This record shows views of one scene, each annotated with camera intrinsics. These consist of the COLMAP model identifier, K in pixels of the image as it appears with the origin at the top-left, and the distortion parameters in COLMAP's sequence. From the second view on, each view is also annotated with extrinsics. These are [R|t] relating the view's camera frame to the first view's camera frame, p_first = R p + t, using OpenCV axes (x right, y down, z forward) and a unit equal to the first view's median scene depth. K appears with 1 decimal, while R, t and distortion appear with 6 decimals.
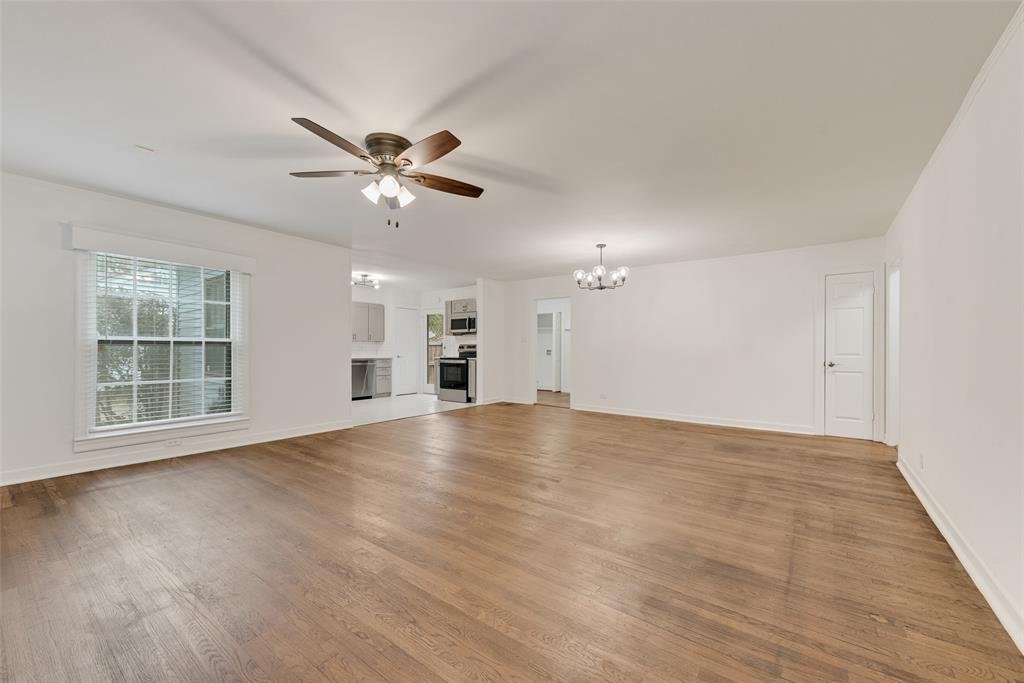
lens RADIAL K [[408.7, 0, 511.5], [0, 408.7, 346.4], [0, 0, 1]] dist [0.000289, 0.000004]
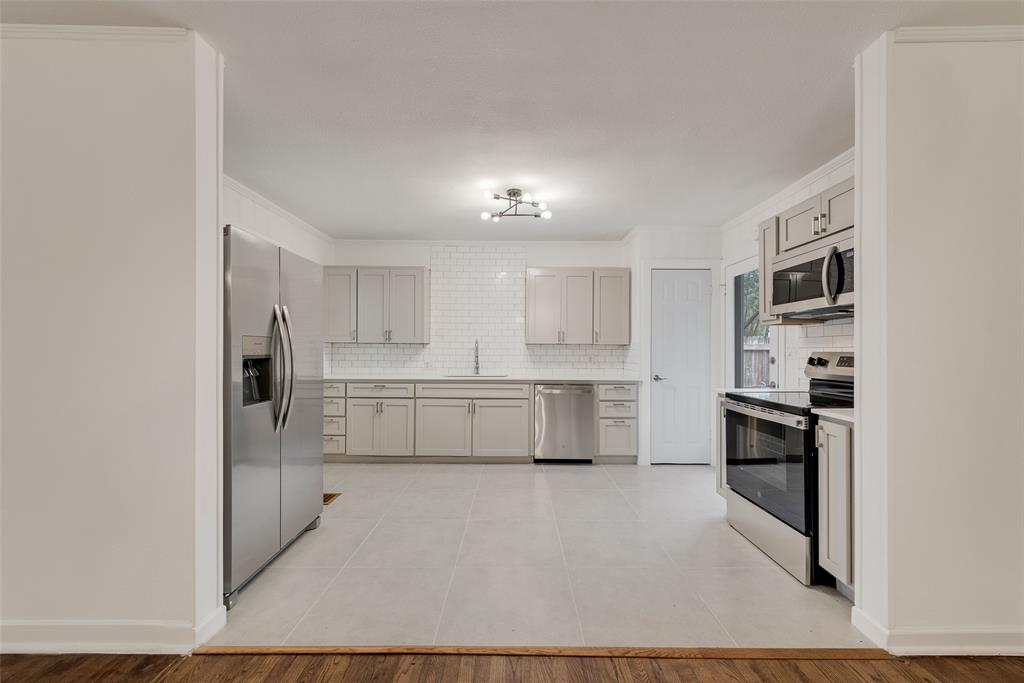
lens RADIAL K [[408.7, 0, 511.5], [0, 408.7, 346.4], [0, 0, 1]] dist [0.000289, 0.000004]
pose [[0.600321, -0.003984, -0.799749, -0.016403], [0.003728, 0.999991, -0.002182, -0.009663], [0.799750, -0.001672, 0.600330, 0.642348]]
